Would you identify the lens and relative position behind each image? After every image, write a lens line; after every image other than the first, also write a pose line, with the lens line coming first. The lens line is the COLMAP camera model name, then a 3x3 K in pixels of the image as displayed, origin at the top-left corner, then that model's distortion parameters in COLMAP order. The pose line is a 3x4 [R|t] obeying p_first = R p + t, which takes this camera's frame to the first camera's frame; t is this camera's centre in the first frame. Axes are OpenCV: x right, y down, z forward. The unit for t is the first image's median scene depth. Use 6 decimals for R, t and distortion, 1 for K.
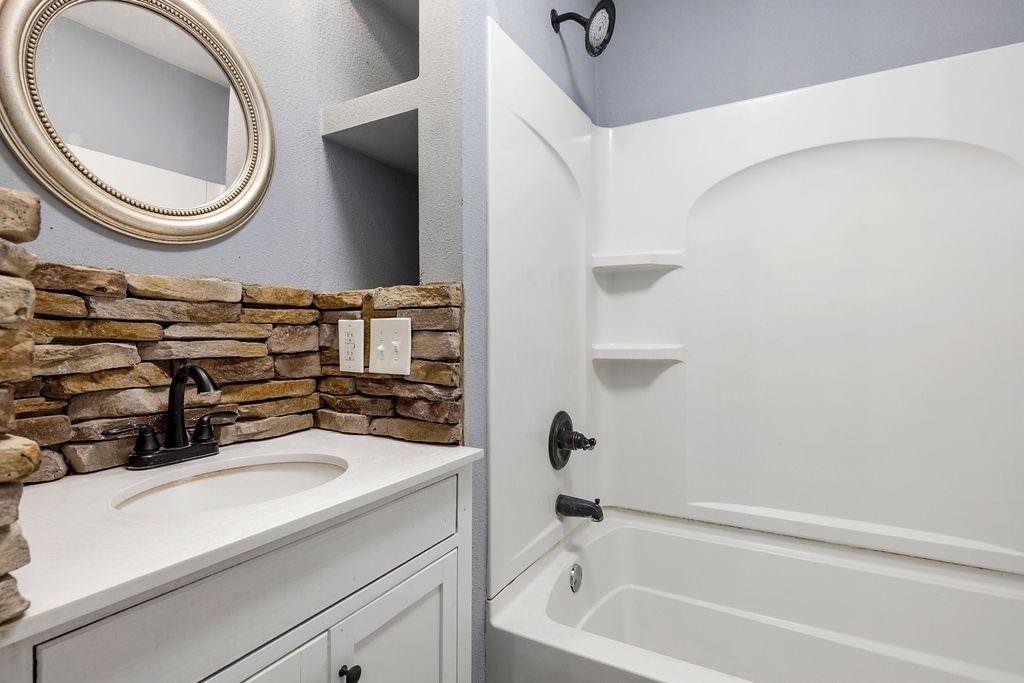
lens RADIAL K [[490.5, 0, 501.6], [0, 490.5, 341.2], [0, 0, 1]] dist [-0.003270, -0.000803]
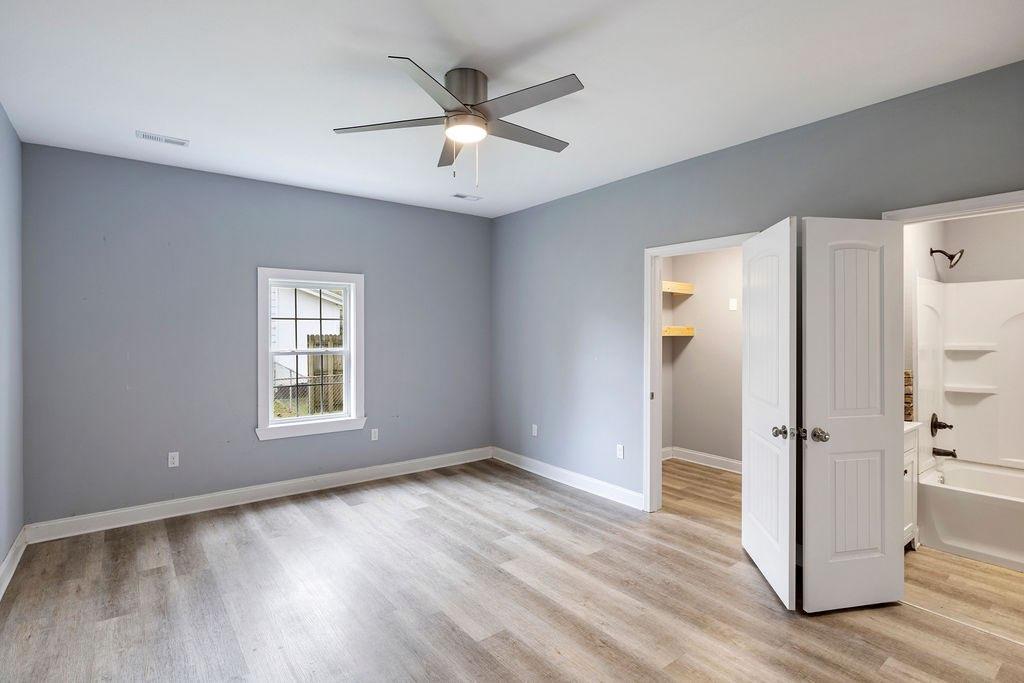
lens RADIAL K [[490.5, 0, 501.6], [0, 490.5, 341.2], [0, 0, 1]] dist [-0.003270, -0.000803]
pose [[0.927576, 0.003905, -0.373613, -0.969651], [-0.003285, 0.999992, 0.002296, -0.215765], [0.373619, -0.000902, 0.927582, -2.067861]]
